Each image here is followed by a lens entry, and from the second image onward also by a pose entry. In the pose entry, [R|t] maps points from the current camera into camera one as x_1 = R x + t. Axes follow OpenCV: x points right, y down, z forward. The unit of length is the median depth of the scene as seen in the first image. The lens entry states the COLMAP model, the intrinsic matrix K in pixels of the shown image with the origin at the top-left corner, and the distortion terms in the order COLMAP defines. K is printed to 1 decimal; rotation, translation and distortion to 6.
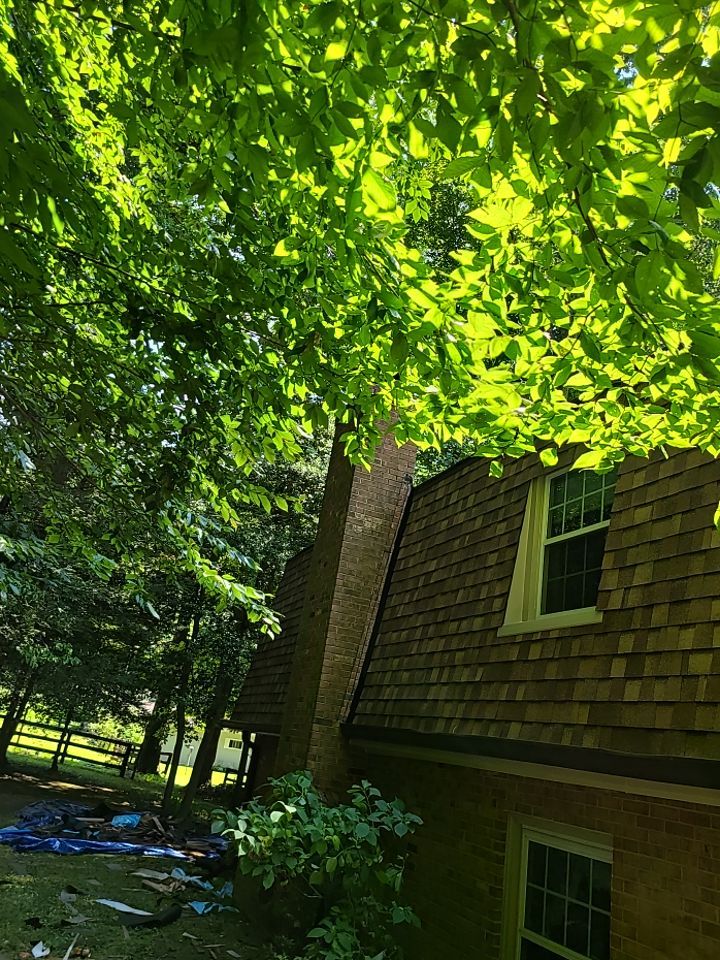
lens RADIAL K [[721.0, 0, 360.0], [0, 721.0, 480.0], [0, 0, 1]] dist [0.066998, -0.062702]
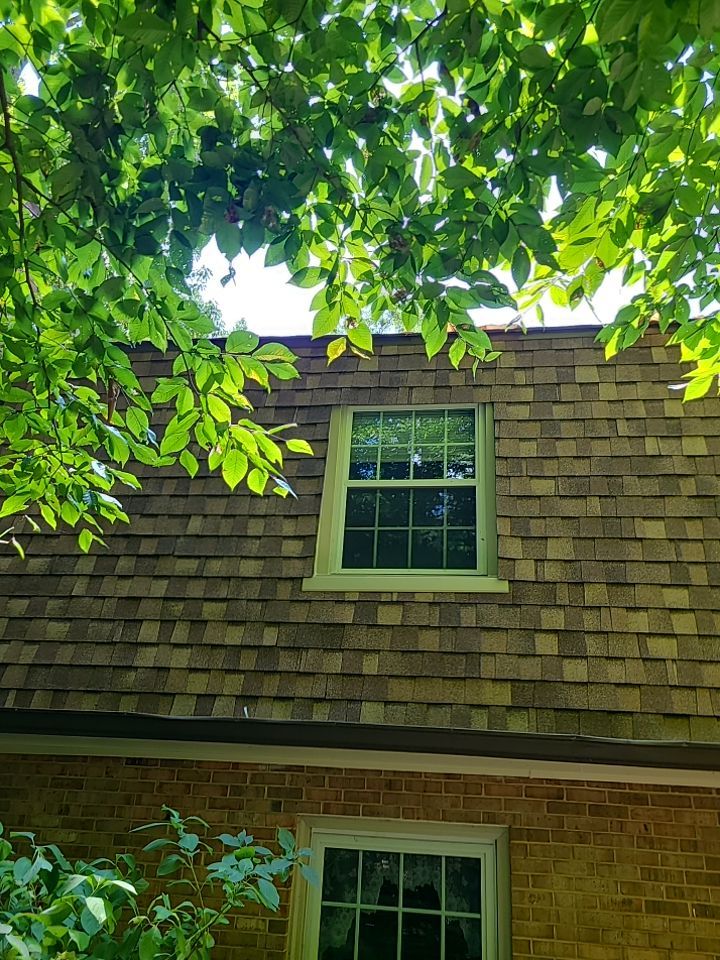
lens RADIAL K [[721.0, 0, 360.0], [0, 721.0, 480.0], [0, 0, 1]] dist [0.066998, -0.062702]
pose [[0.522387, 0.213727, 0.825489, -0.549315], [-0.273269, 0.958981, -0.075359, 0.183742], [-0.807735, -0.186214, 0.559365, 0.684140]]
